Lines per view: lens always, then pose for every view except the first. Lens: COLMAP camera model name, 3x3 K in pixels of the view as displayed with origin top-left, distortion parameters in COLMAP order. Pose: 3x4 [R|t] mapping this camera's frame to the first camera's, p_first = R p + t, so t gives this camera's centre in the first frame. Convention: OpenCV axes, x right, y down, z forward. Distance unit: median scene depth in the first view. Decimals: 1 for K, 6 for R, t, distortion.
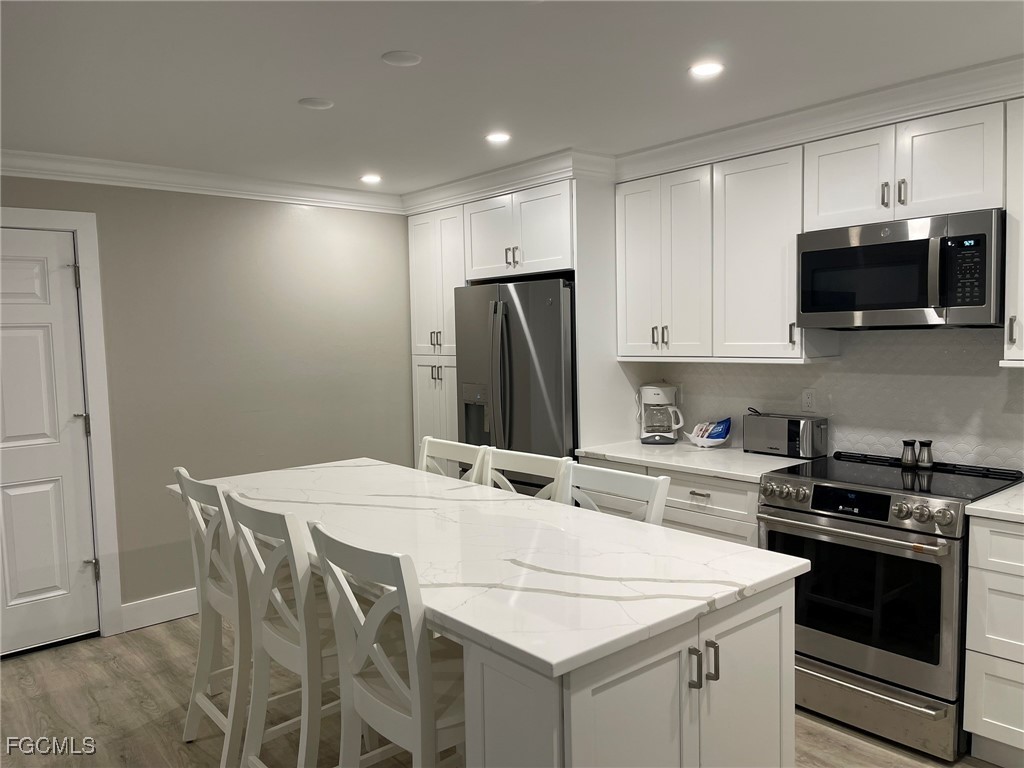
lens RADIAL K [[772.1, 0, 517.2], [0, 772.1, 388.5], [0, 0, 1]] dist [0.076640, -0.103716]
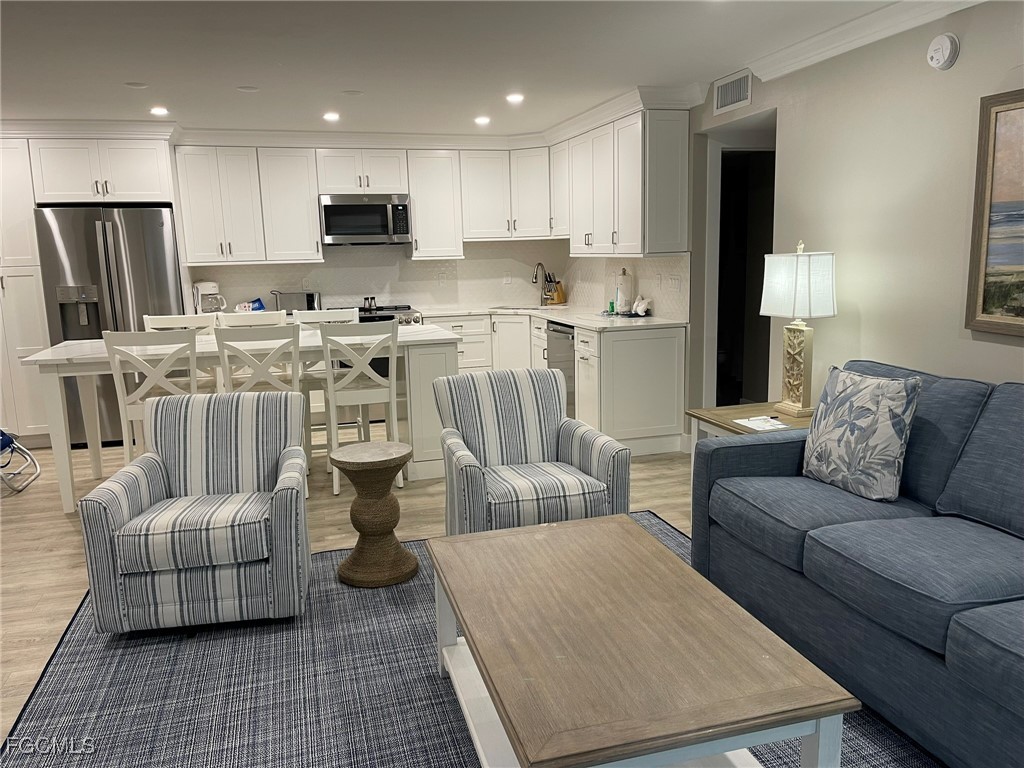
lens RADIAL K [[772.1, 0, 521.8], [0, 772.1, 385.3], [0, 0, 1]] dist [0.076640, -0.103716]
pose [[0.403655, -0.147393, 0.902961, -1.307267], [0.083277, 0.988760, 0.124171, 0.076739], [-0.911113, 0.025074, 0.411392, -0.268286]]
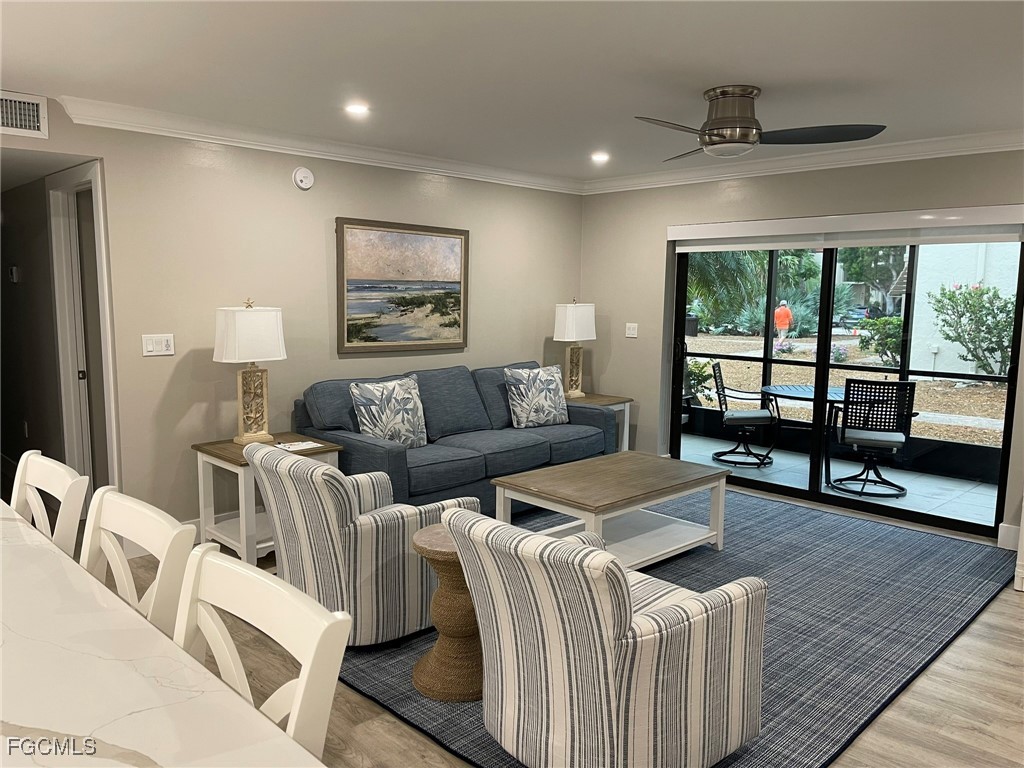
lens RADIAL K [[772.1, 0, 514.3], [0, 772.1, 388.9], [0, 0, 1]] dist [0.076640, -0.103716]
pose [[-0.996719, 0.022210, -0.077837, -0.435049], [0.006389, 0.980207, 0.197872, -0.066451], [0.080691, 0.196725, -0.977133, 1.224778]]
